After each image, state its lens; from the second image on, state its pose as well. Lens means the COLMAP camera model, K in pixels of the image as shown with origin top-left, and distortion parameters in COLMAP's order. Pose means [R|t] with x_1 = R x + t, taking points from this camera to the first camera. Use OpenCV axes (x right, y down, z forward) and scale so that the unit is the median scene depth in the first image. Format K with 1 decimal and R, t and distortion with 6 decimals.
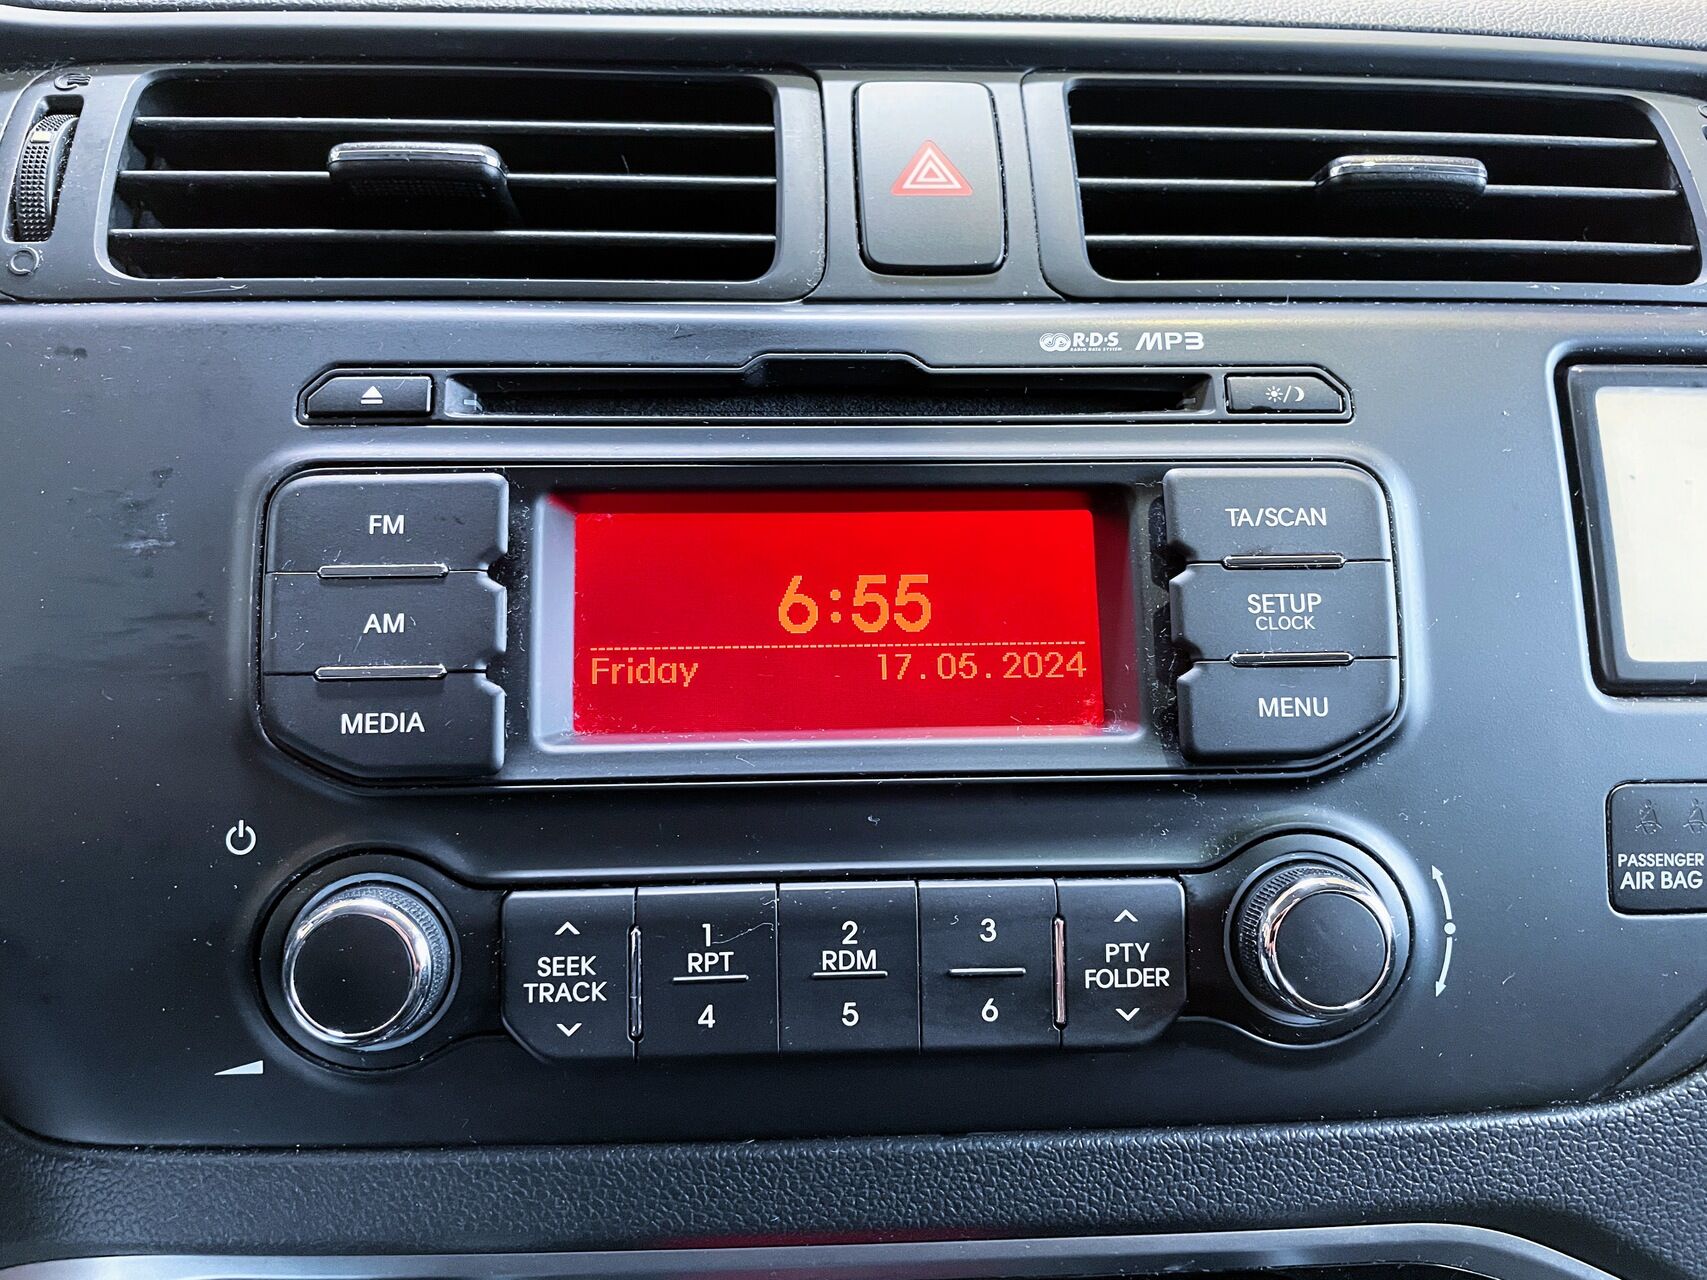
lens RADIAL K [[1254.6, 0, 842.1], [0, 1254.6, 643.7], [0, 0, 1]] dist [0.078308, -0.099674]
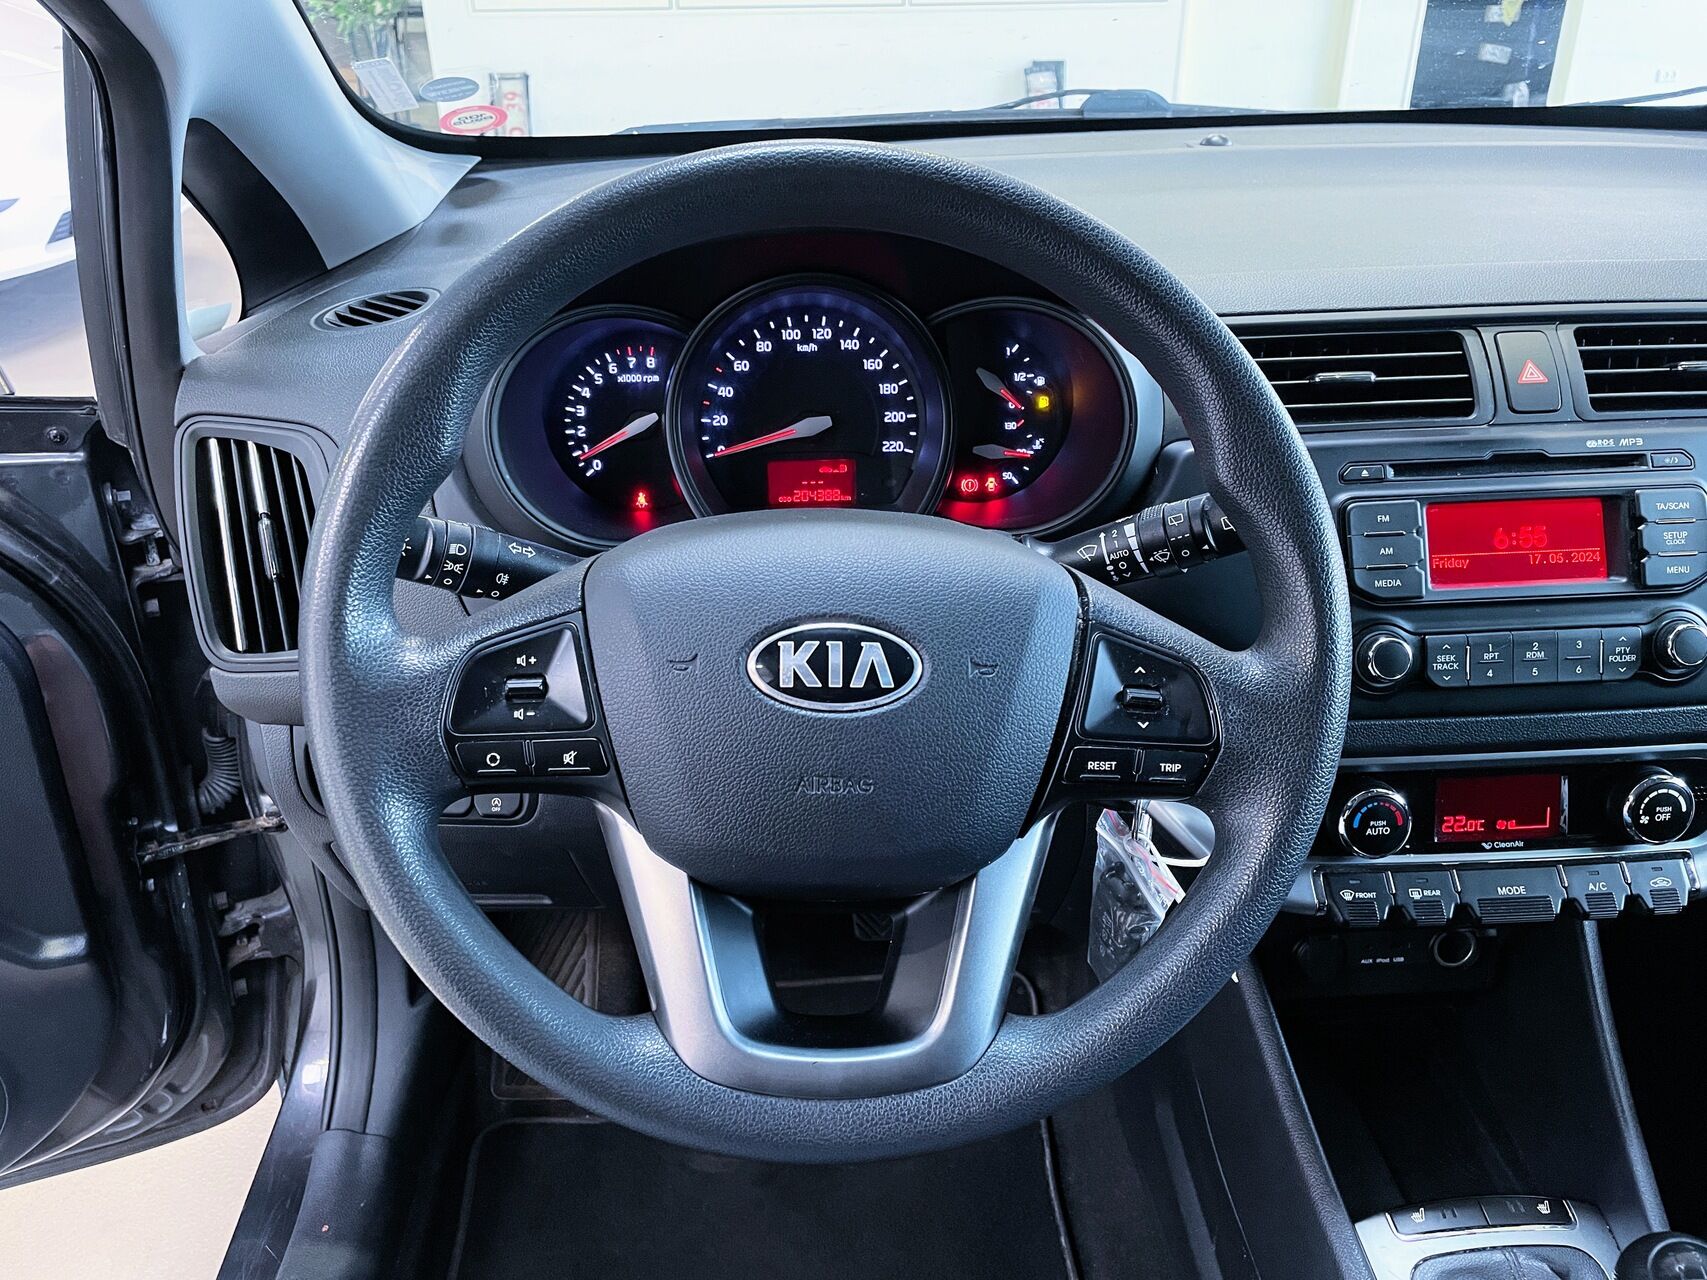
lens RADIAL K [[1294.0, 0, 851.6], [0, 1294.0, 625.8], [0, 0, 1]] dist [0.087616, -0.116716]
pose [[0.999639, -0.026832, -0.001332, -1.618745], [0.026806, 0.992937, 0.115571, -0.233360], [-0.001778, -0.115565, 0.993298, -2.141107]]
